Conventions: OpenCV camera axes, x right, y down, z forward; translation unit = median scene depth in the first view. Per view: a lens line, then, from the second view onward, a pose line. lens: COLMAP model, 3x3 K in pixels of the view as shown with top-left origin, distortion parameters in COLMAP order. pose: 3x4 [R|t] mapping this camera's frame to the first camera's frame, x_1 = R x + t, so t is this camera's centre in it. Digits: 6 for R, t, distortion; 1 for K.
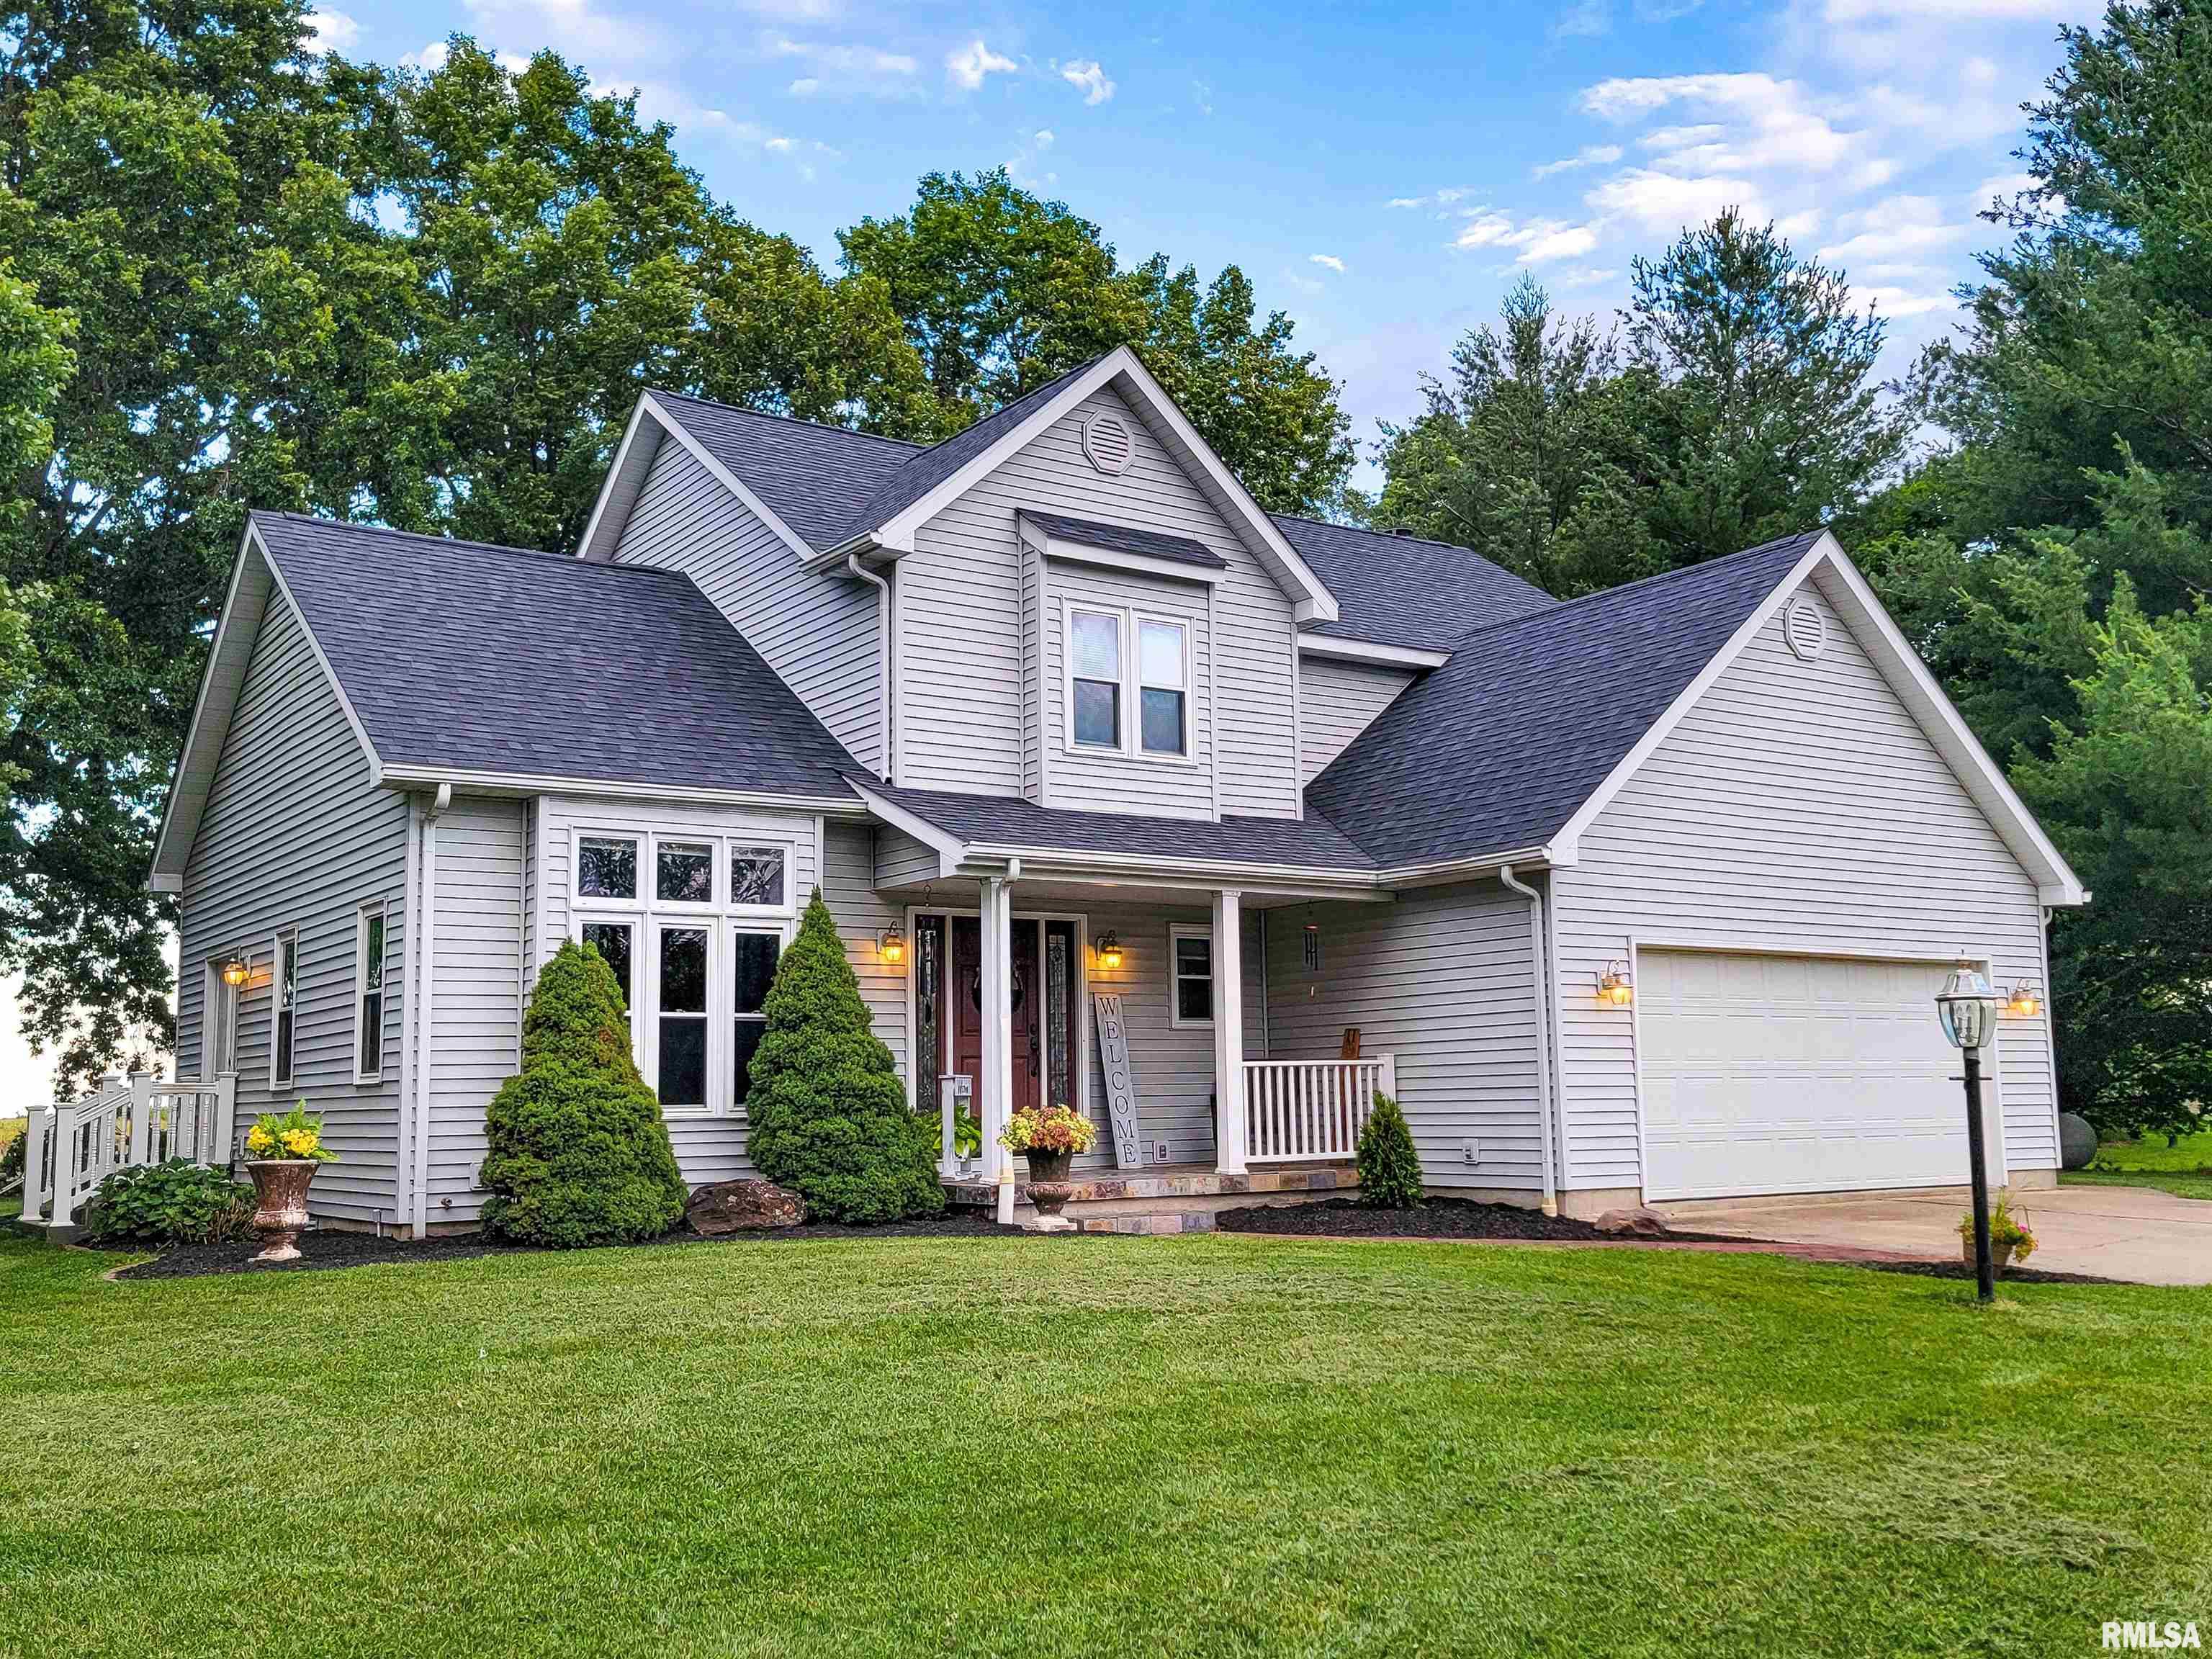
lens RADIAL K [[2035.1, 0, 1143.5], [0, 2035.1, 841.2], [0, 0, 1]] dist [0.134130, -0.226260]
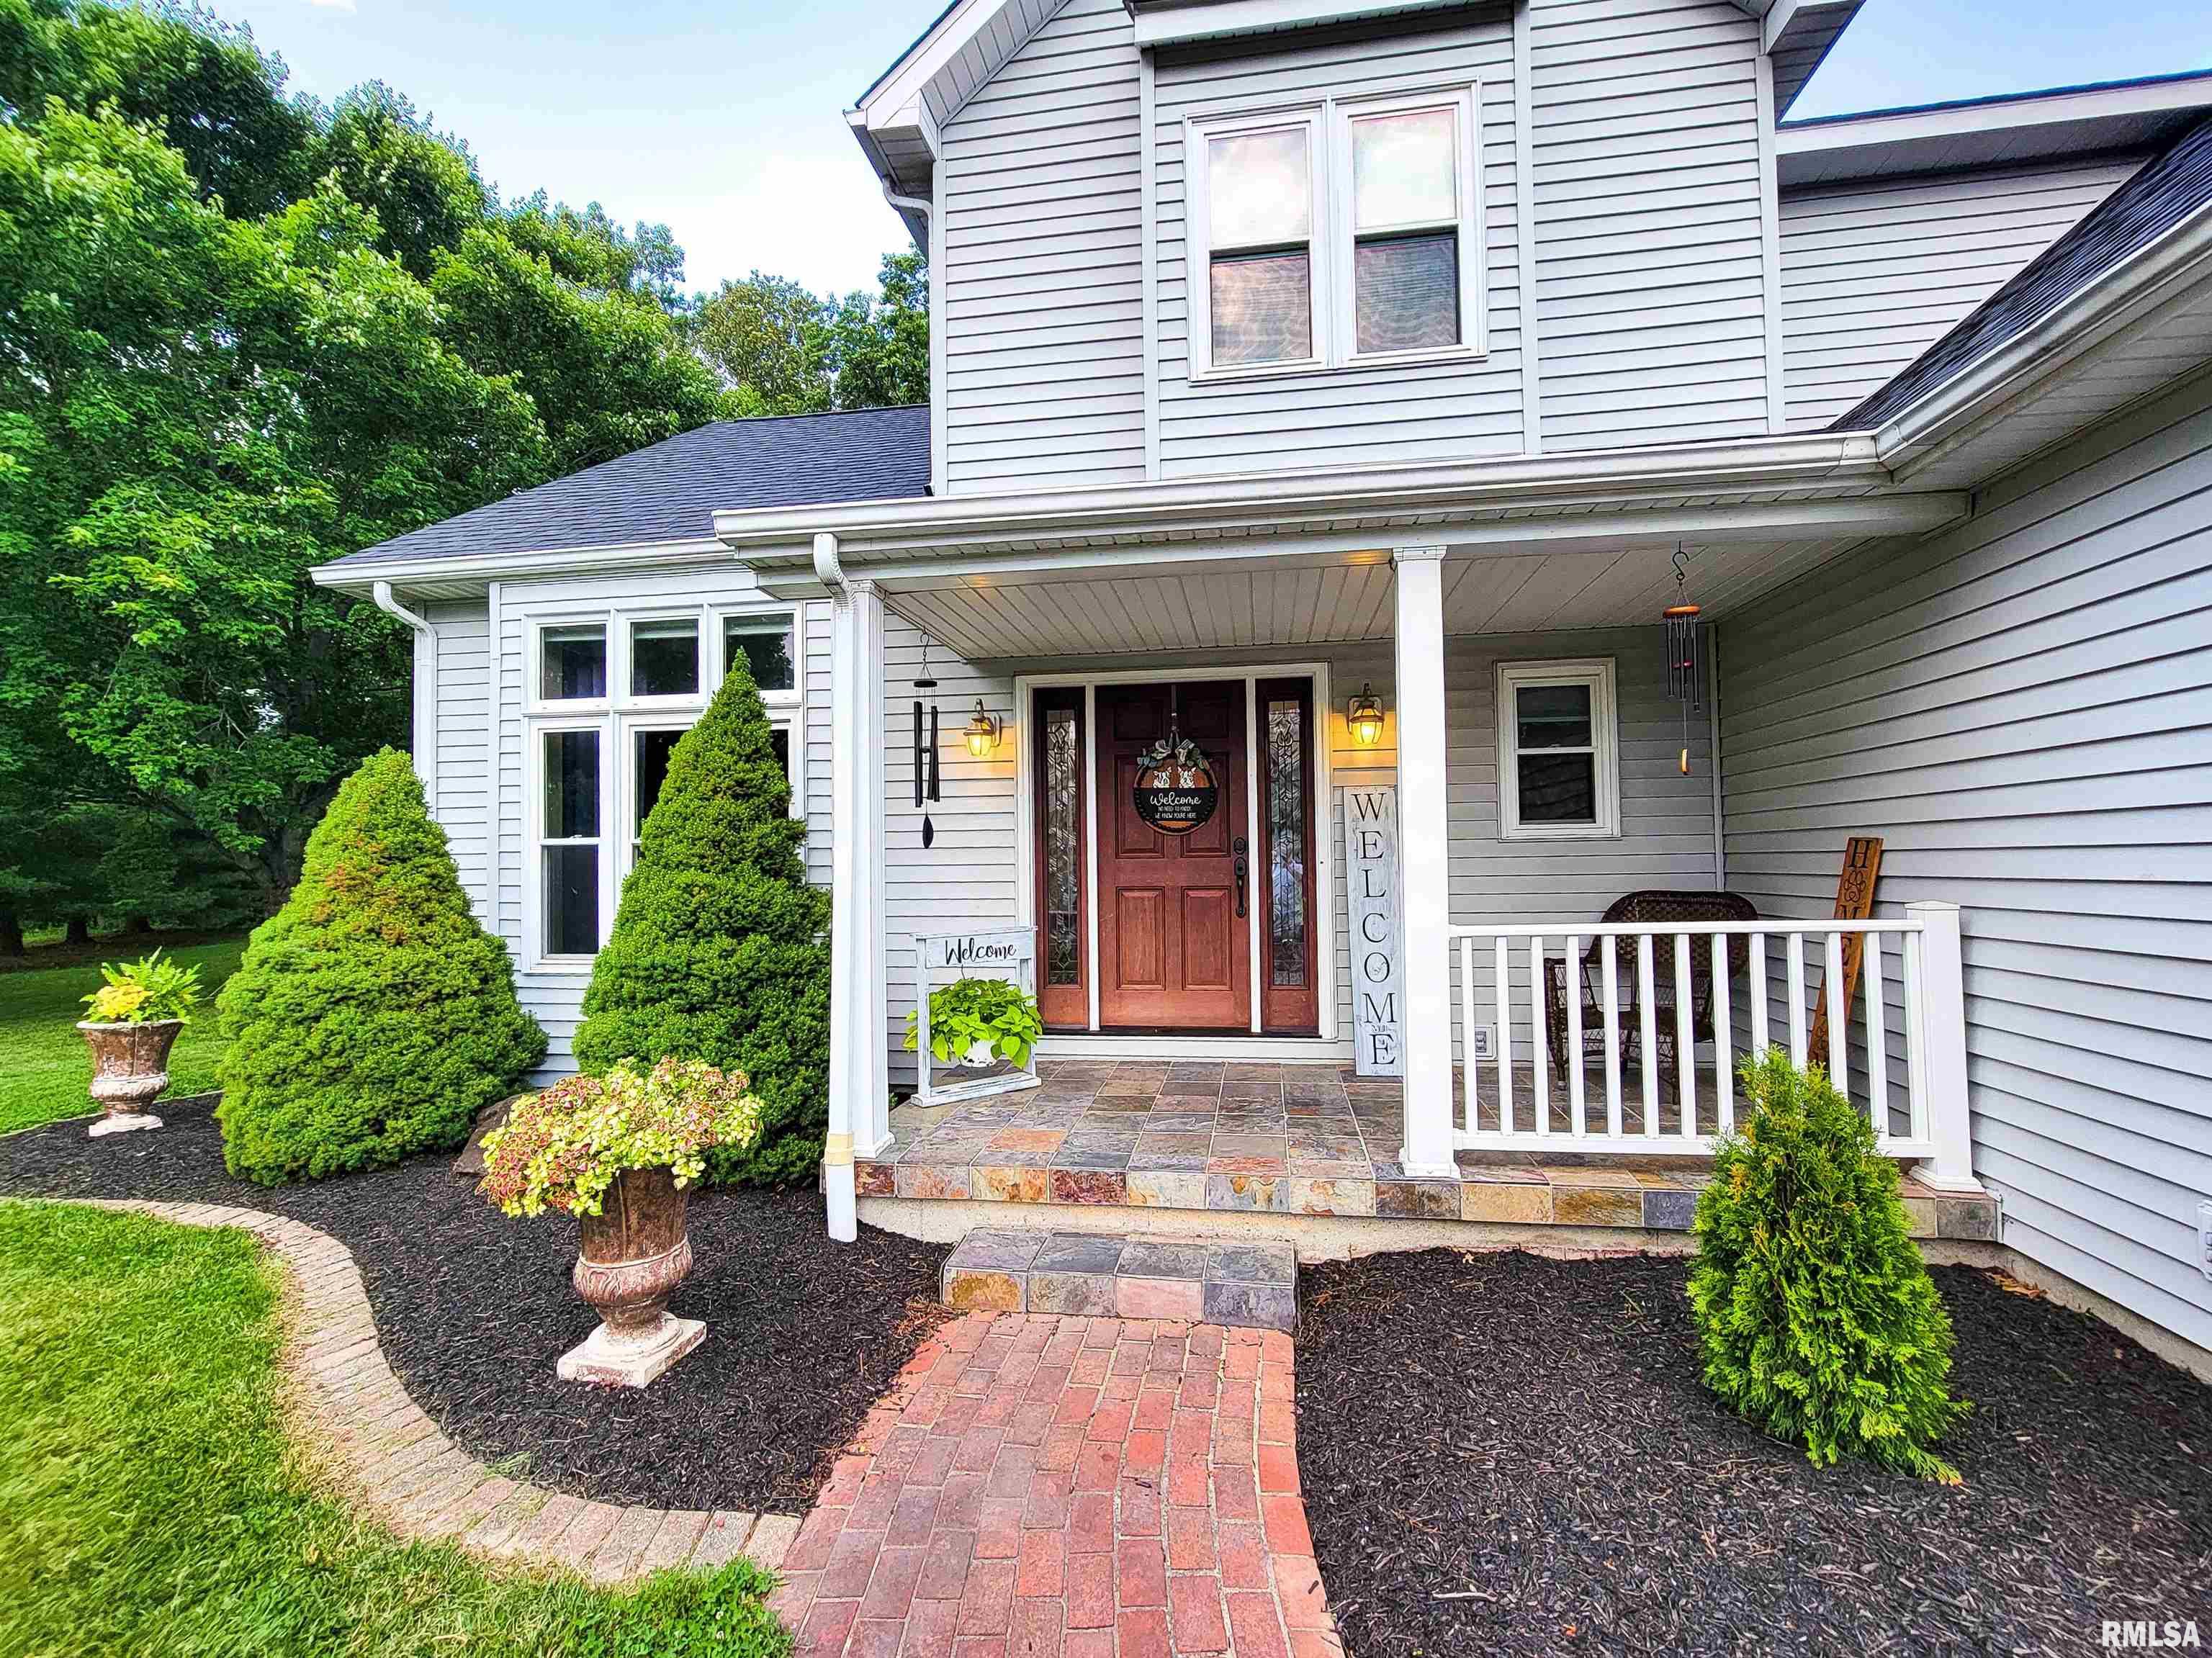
lens RADIAL K [[957.4, 0, 1118.1], [0, 957.4, 833.5], [0, 0, 1]] dist [-0.001610, 0.000134]
pose [[0.720475, -0.012064, -0.693376, 0.142031], [0.090222, 0.992981, 0.076472, 0.065216], [0.687587, -0.117654, 0.716507, 0.803342]]
